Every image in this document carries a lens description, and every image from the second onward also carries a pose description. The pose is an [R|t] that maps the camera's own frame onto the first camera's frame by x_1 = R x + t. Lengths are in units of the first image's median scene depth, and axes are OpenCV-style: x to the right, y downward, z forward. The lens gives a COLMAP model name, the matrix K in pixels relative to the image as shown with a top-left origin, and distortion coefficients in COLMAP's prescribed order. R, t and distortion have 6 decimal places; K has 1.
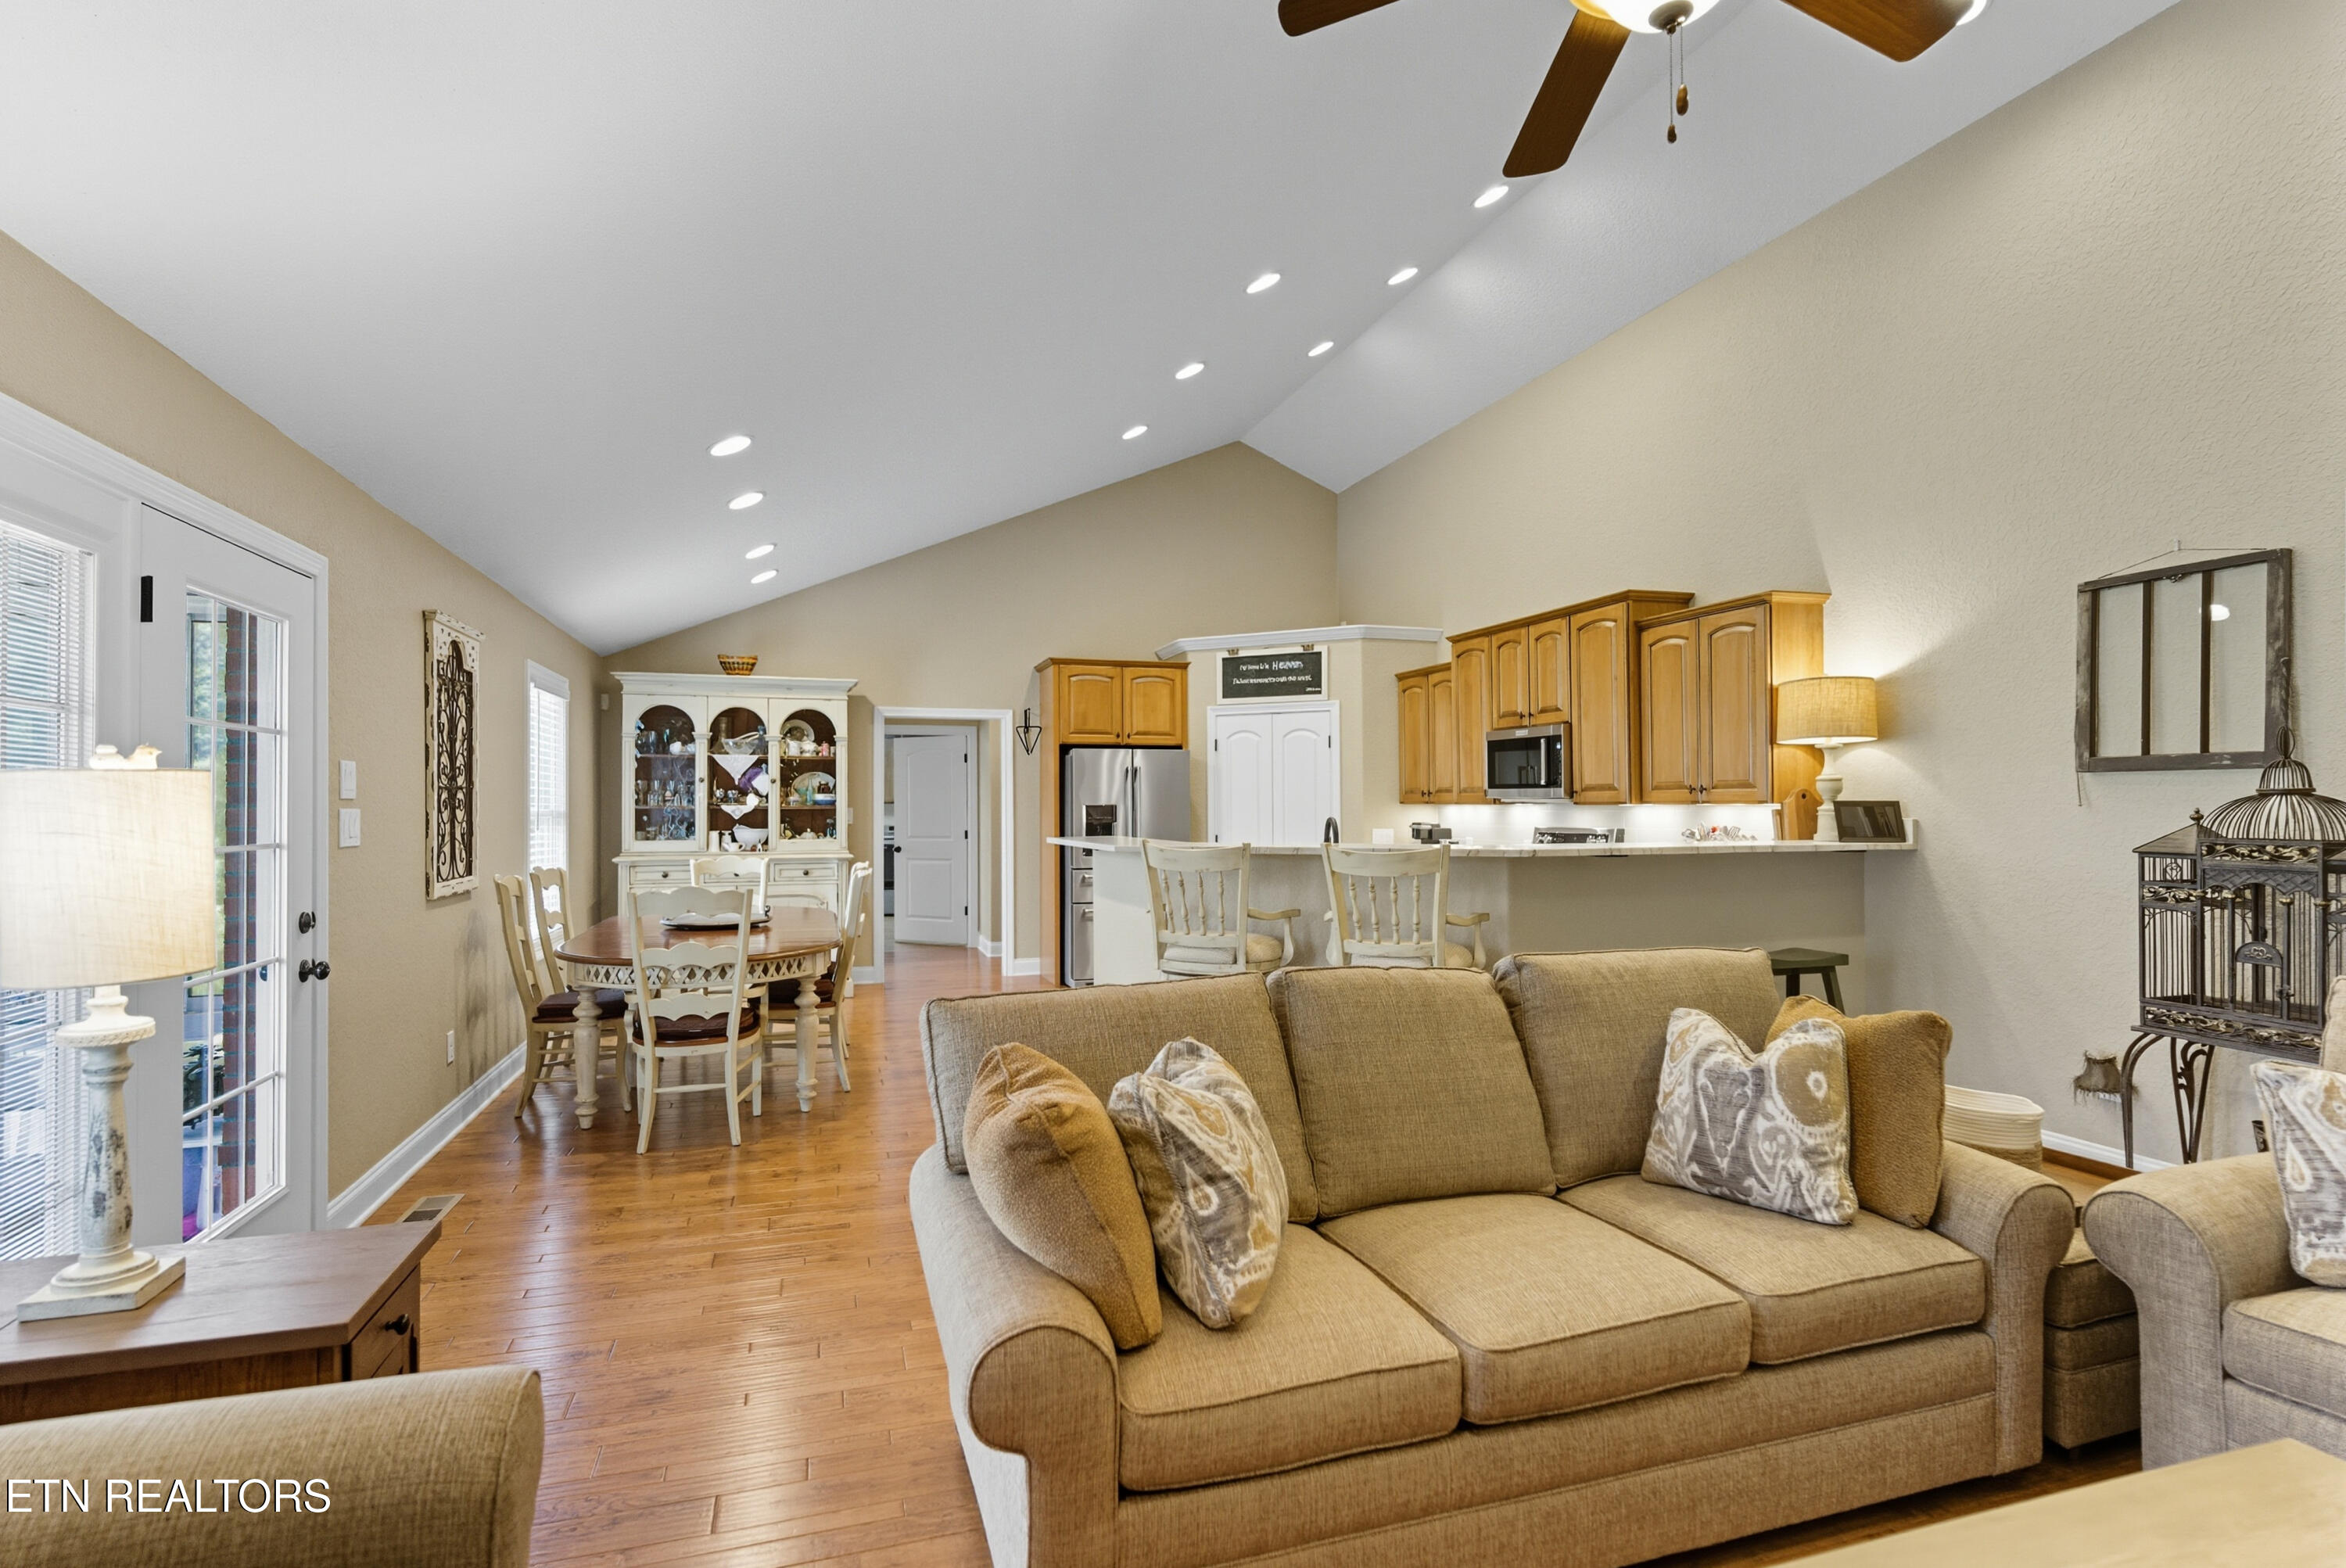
lens RADIAL K [[1149.5, 0, 1176.0], [0, 1149.5, 793.6], [0, 0, 1]] dist [-0.002386, -0.000014]
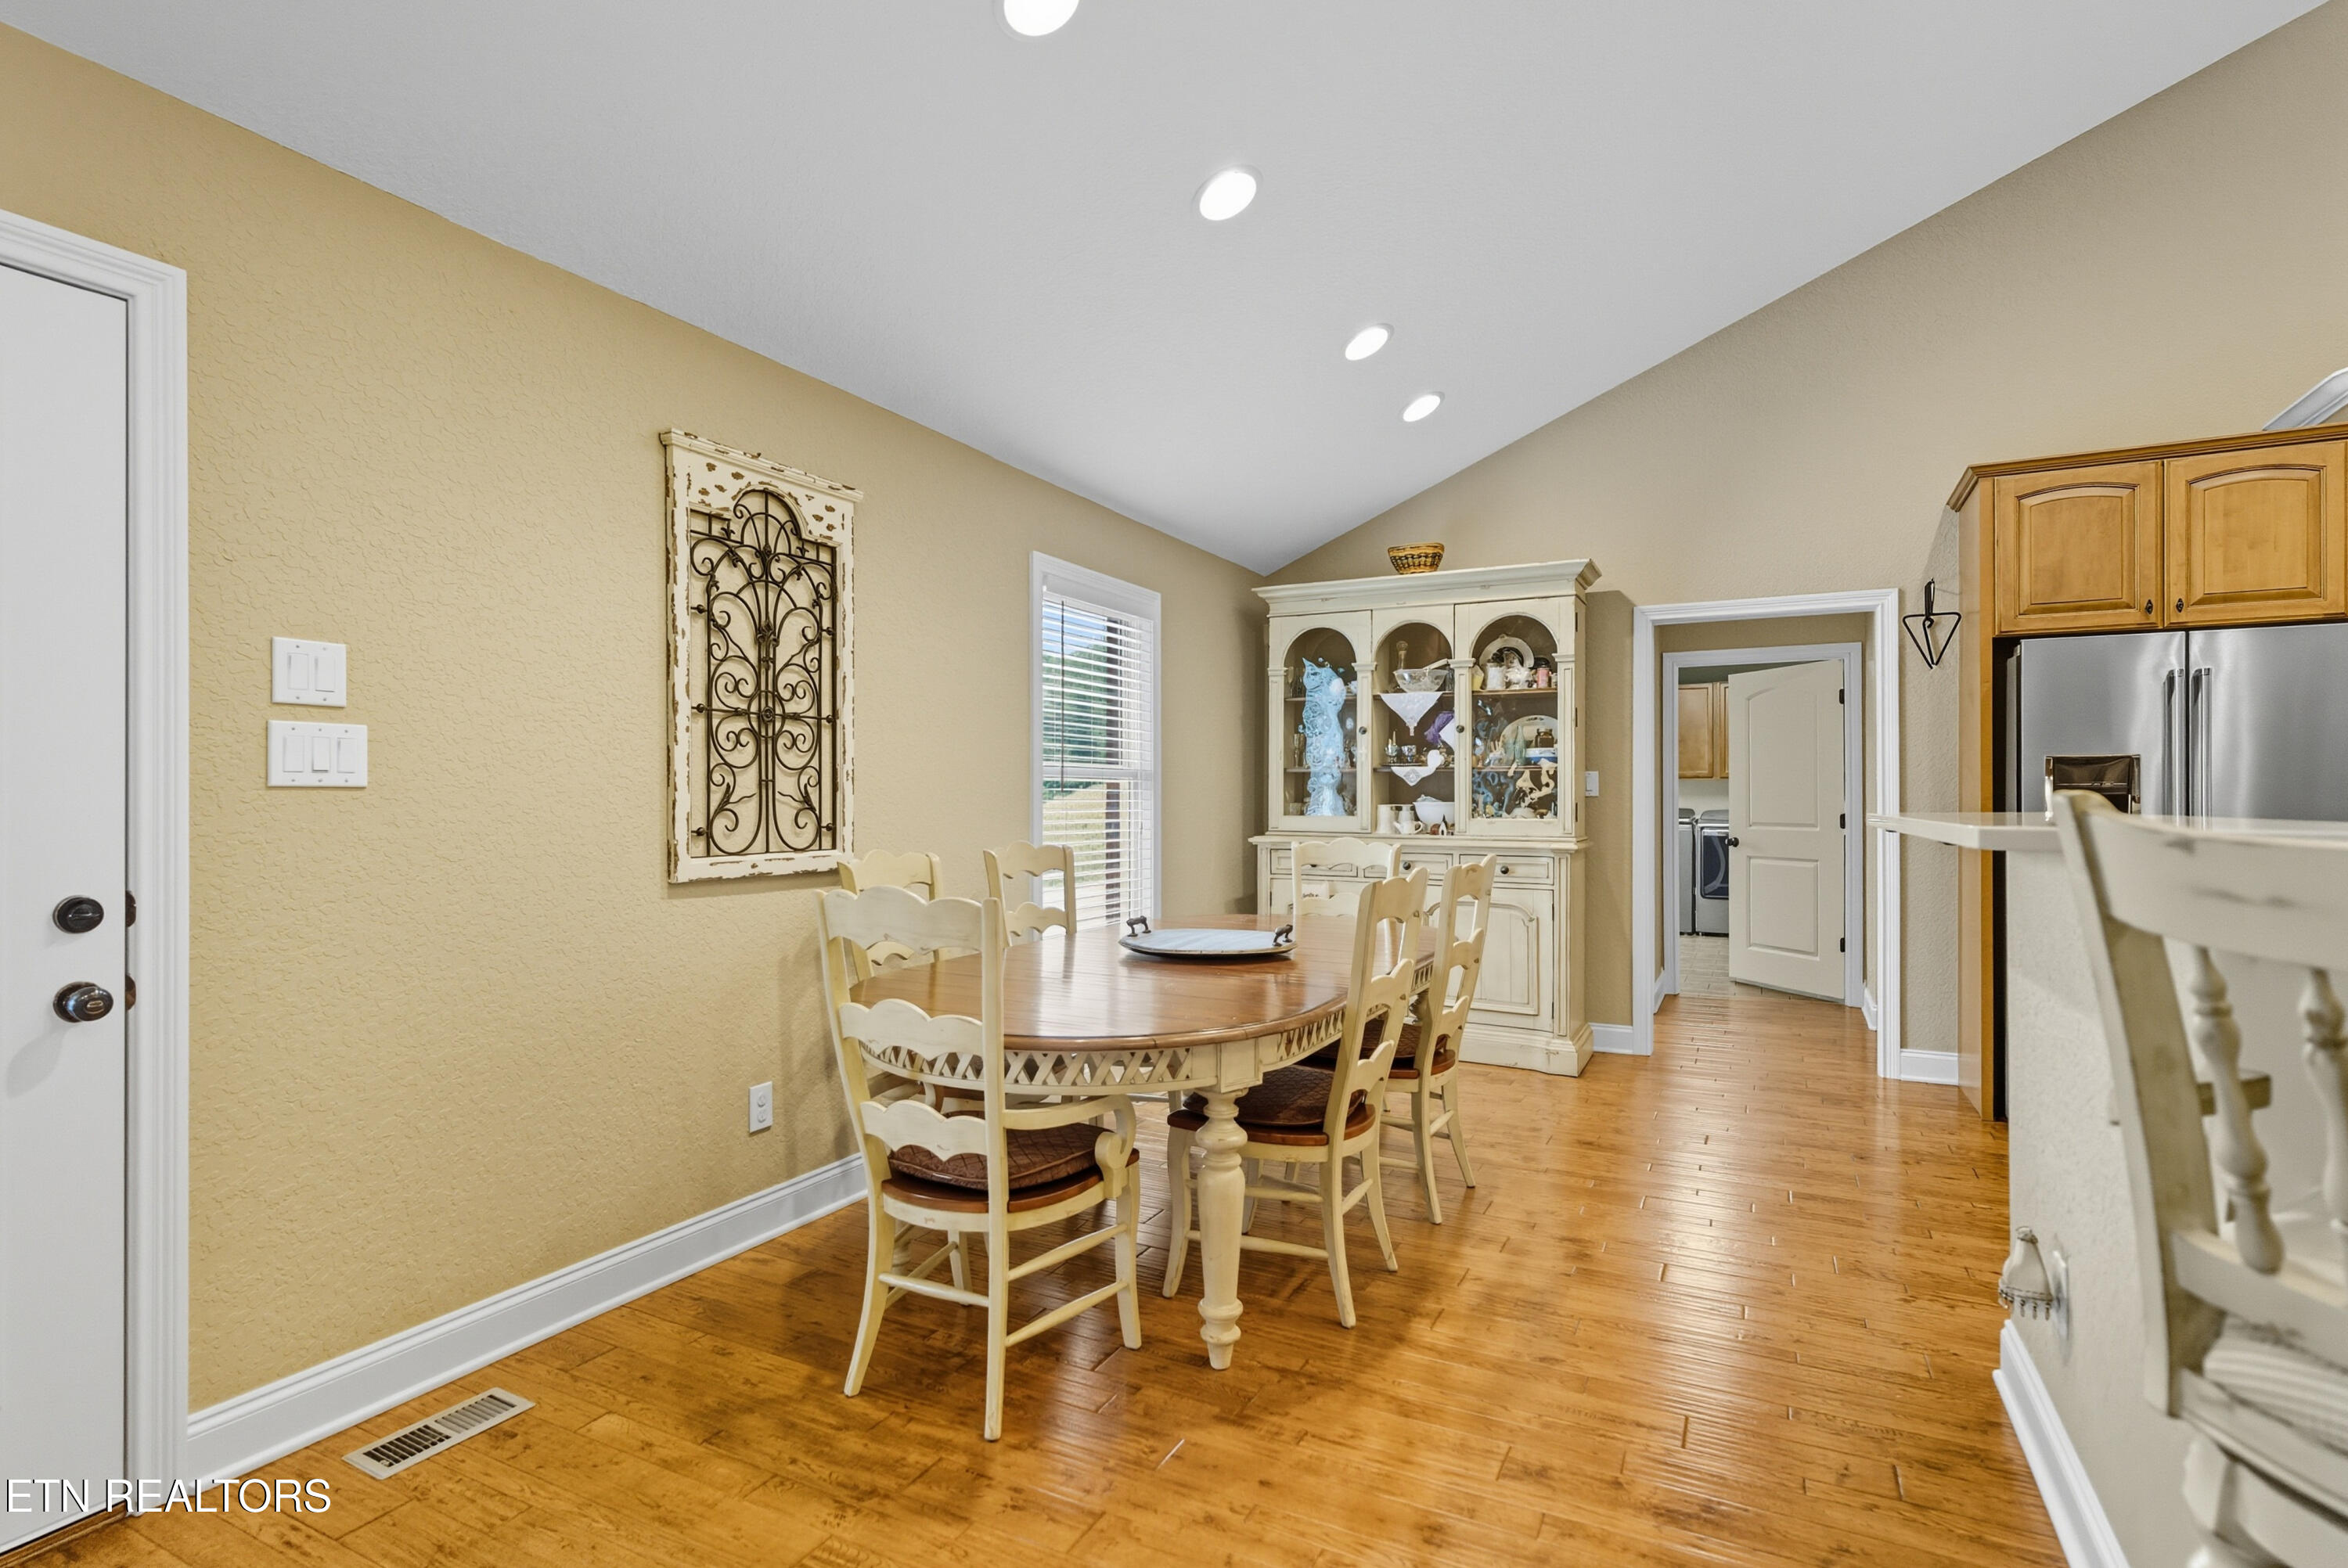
lens RADIAL K [[1150.3, 0, 1174.2], [0, 1150.3, 795.5], [0, 0, 1]] dist [-0.002386, -0.000014]
pose [[0.703715, 0.003476, -0.710473, 0.002945], [0.002324, 0.999971, 0.007194, 0.022559], [0.710478, -0.006714, 0.703687, 0.424204]]
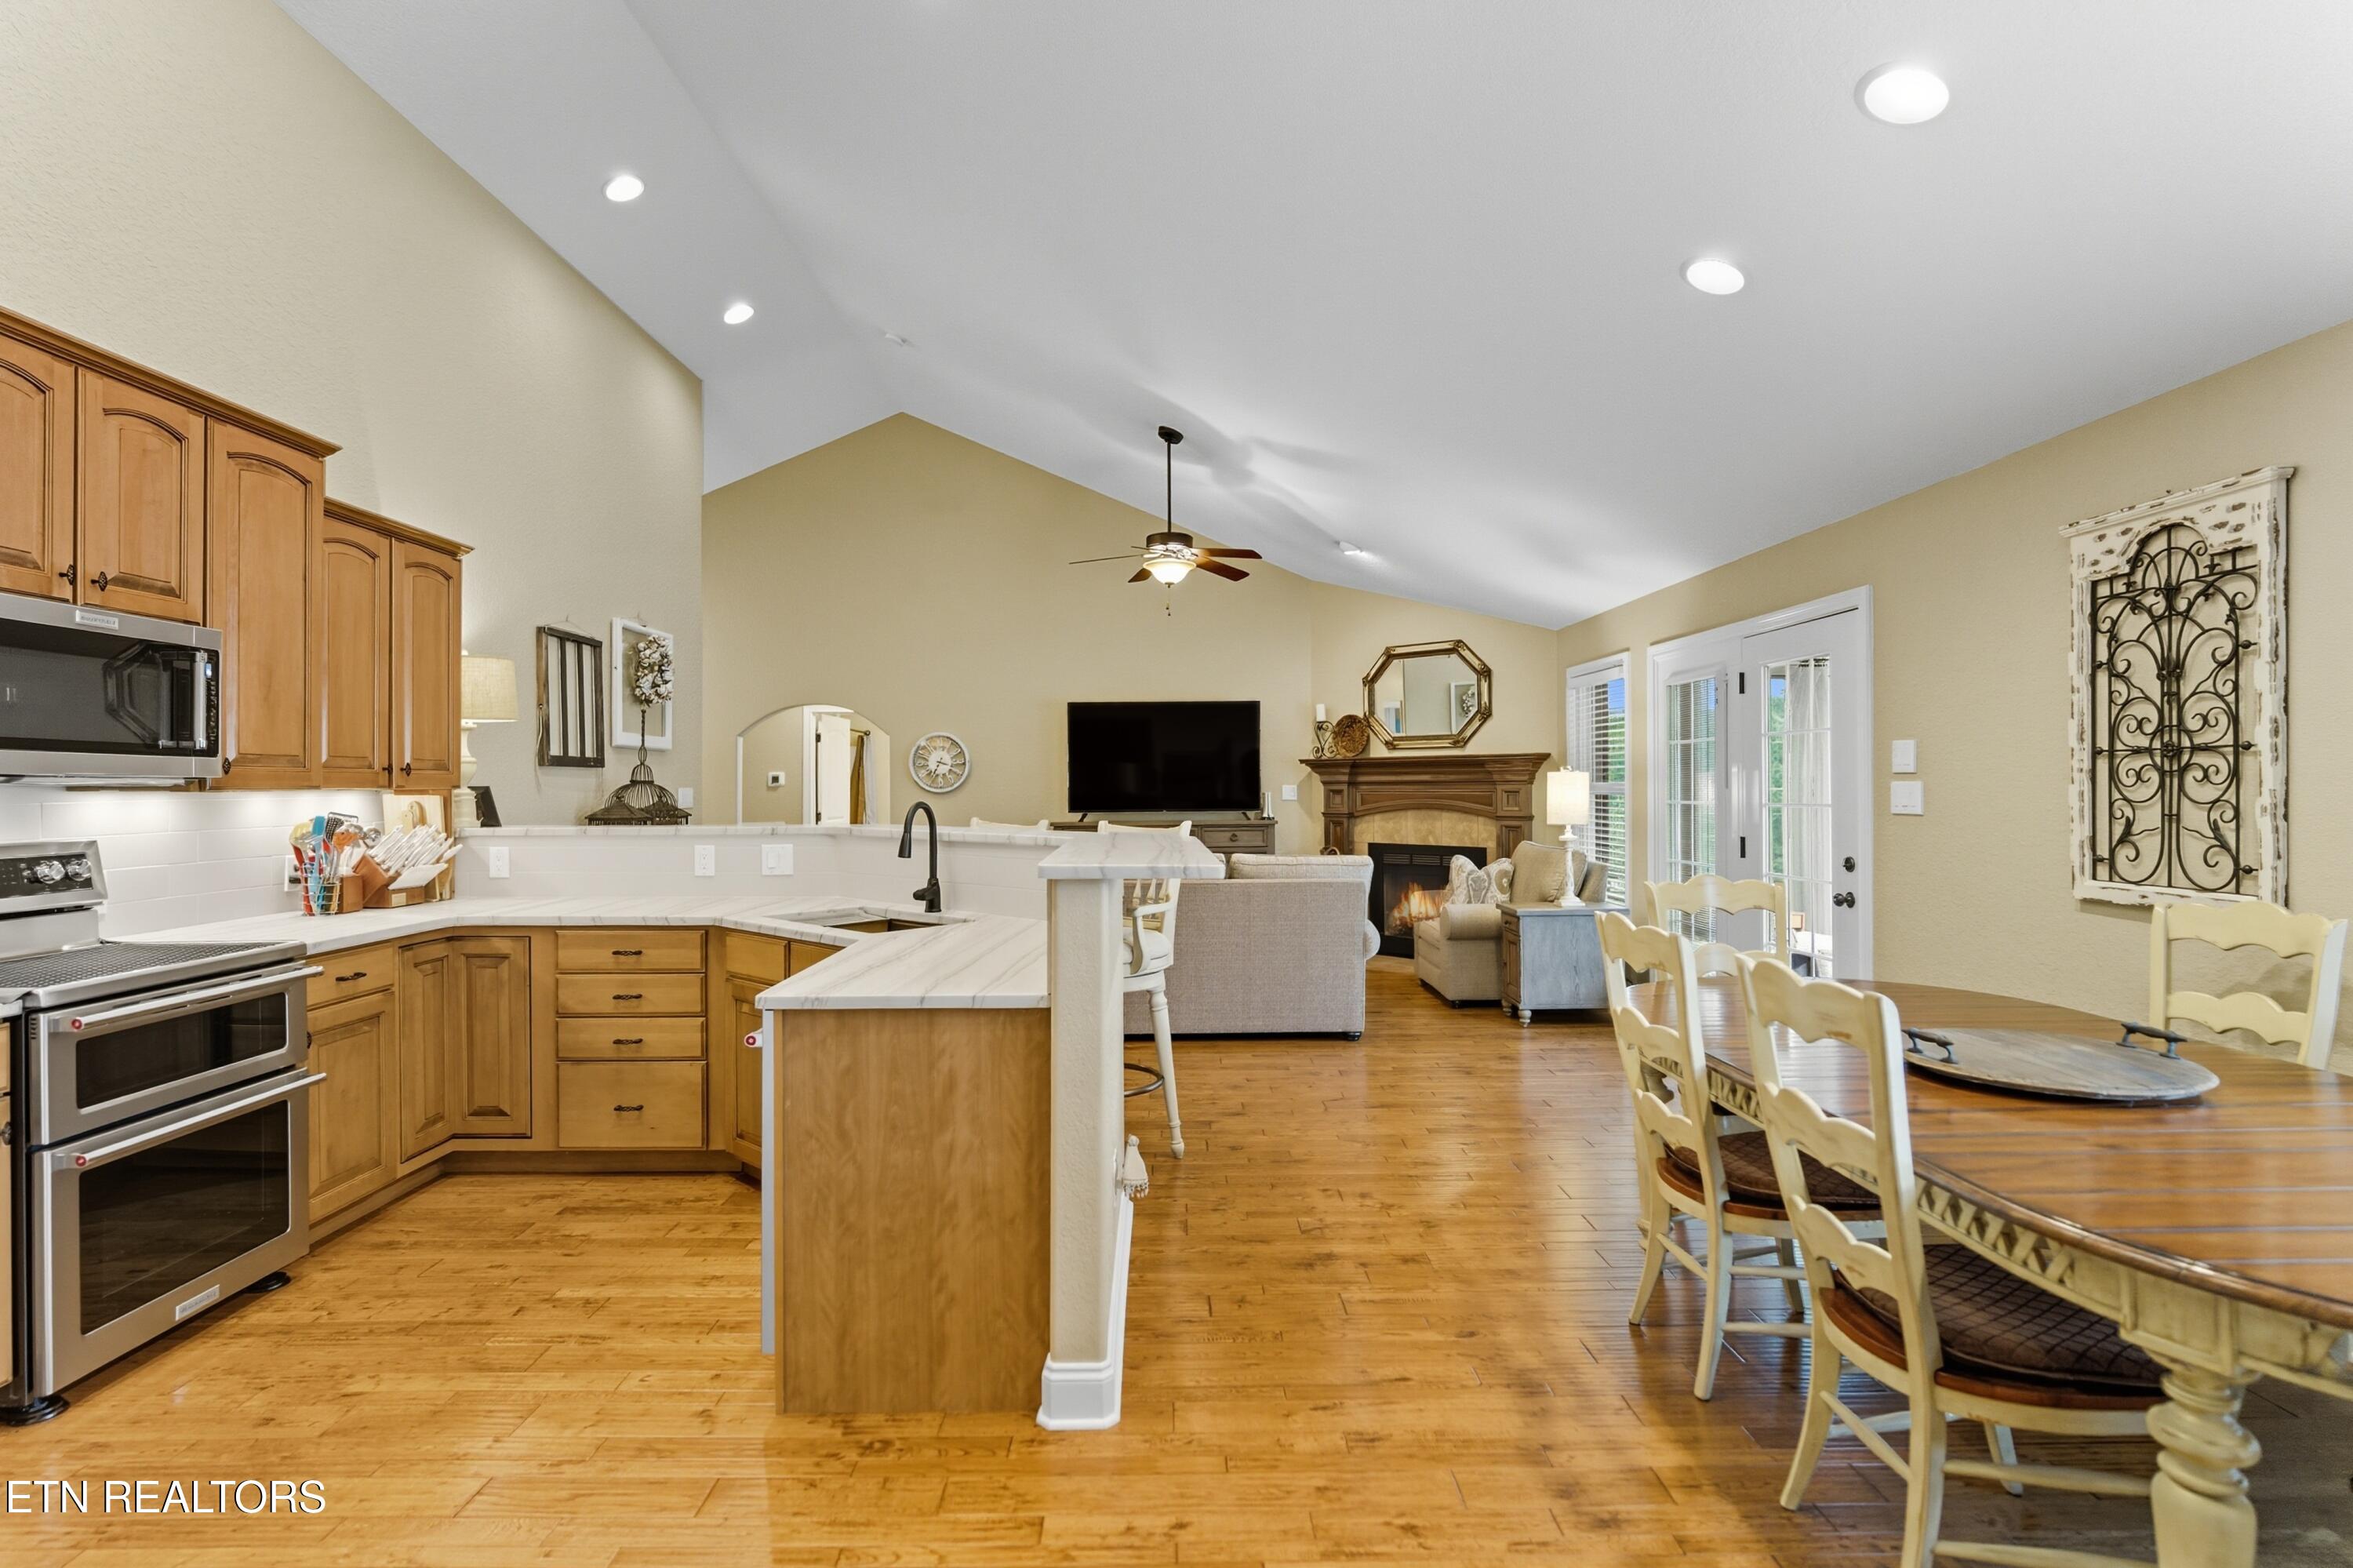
lens RADIAL K [[1137.9, 0, 1171.9], [0, 1137.9, 787.2], [0, 0, 1]] dist [0.000494, 0.000206]
pose [[-0.954289, 0.007393, 0.298793, -0.168979], [0.005229, 0.999954, -0.008043, 0.011490], [-0.298839, -0.006113, -0.954284, 1.091126]]
